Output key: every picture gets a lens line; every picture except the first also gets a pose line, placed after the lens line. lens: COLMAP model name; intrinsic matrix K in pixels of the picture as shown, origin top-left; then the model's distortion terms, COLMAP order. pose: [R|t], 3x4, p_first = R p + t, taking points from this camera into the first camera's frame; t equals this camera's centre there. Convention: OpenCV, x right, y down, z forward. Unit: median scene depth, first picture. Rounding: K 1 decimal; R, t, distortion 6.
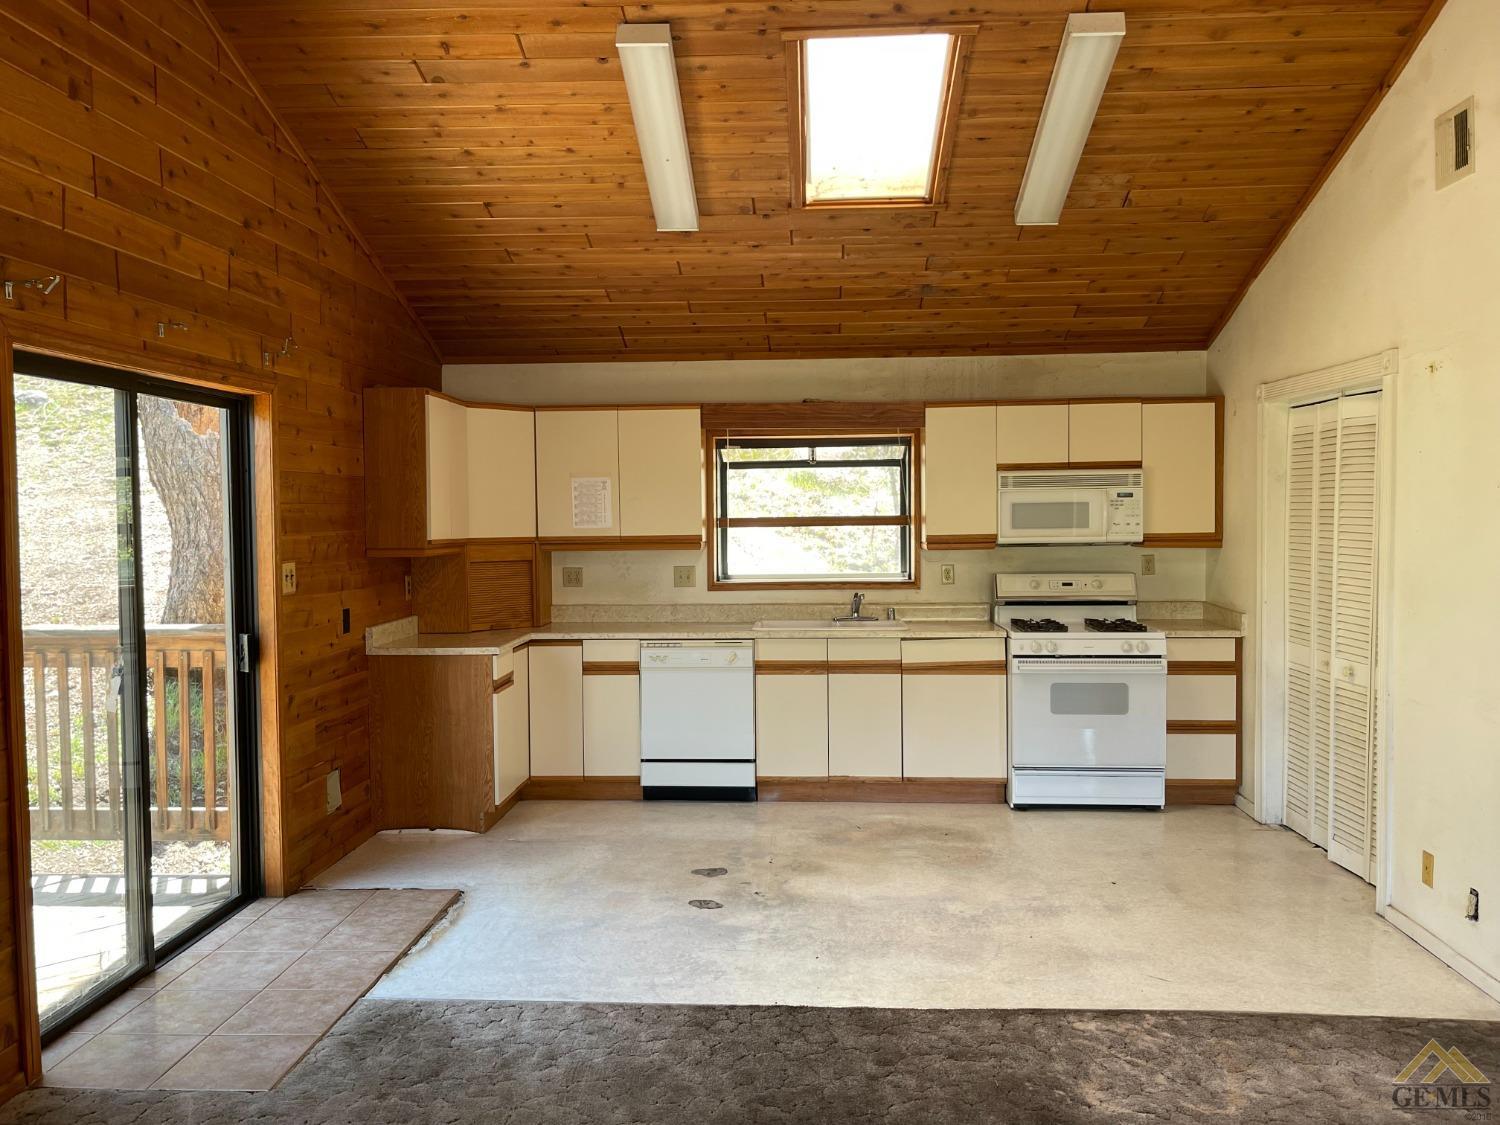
lens RADIAL K [[1205.0, 0, 763.1], [0, 1205.0, 557.6], [0, 0, 1]] dist [0.058588, -0.069395]
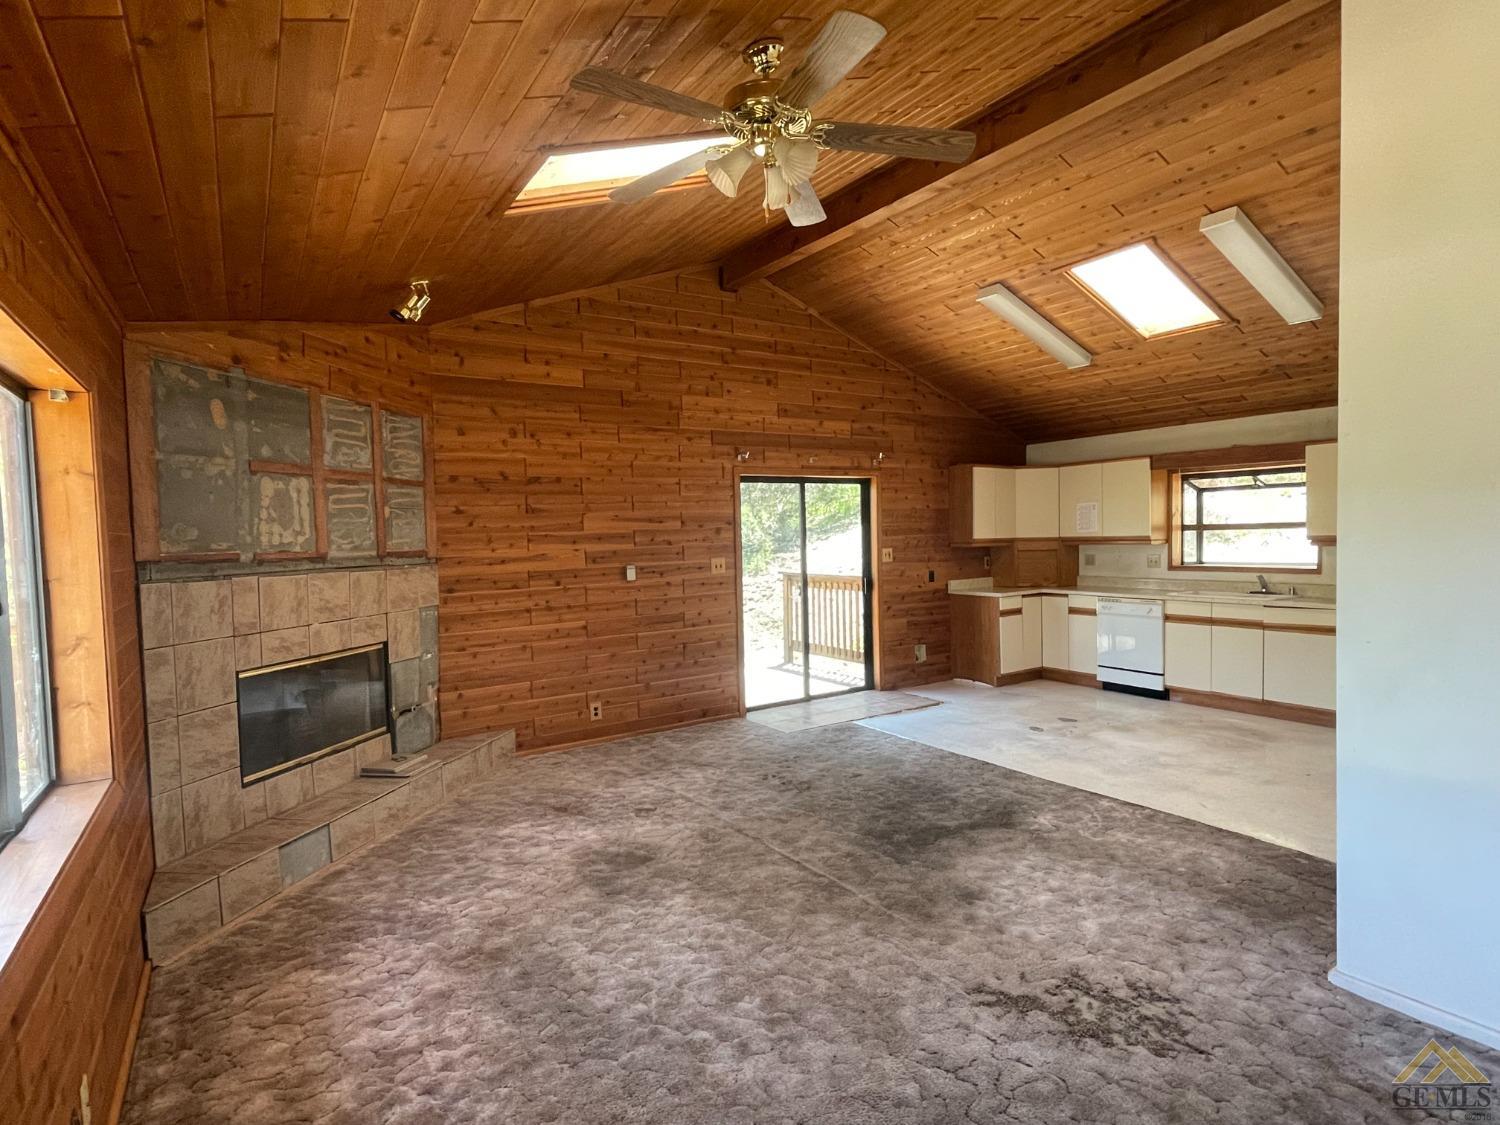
lens RADIAL K [[782.7, 0, 742.5], [0, 782.7, 562.3], [0, 0, 1]] dist [0.004675, -0.003997]
pose [[0.592493, 0.025458, -0.805173, 0.515289], [-0.012323, 0.999670, 0.022539, 0.000191], [0.805482, -0.003431, 0.592611, -0.084279]]
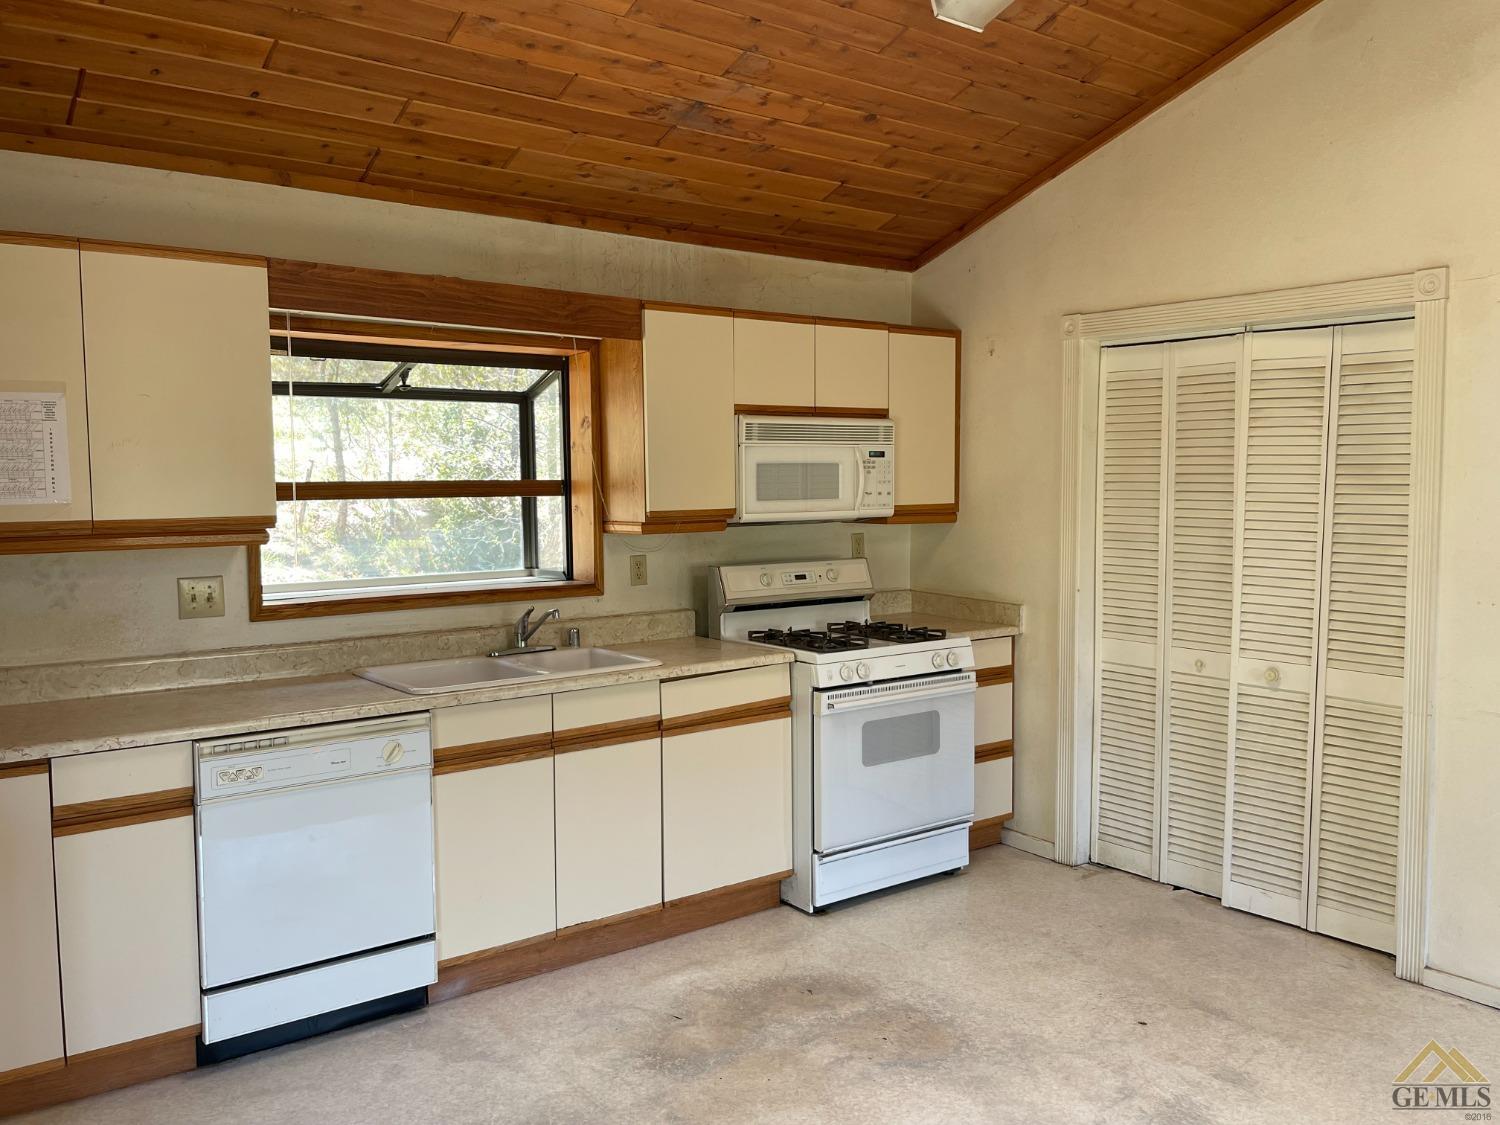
lens RADIAL K [[1205.0, 0, 771.4], [0, 1205.0, 557.0], [0, 0, 1]] dist [0.058588, -0.069395]
pose [[0.760946, -0.038158, 0.647692, -0.242634], [0.020974, 0.999194, 0.034225, -0.015900], [-0.648476, -0.012459, 0.761133, 0.502541]]
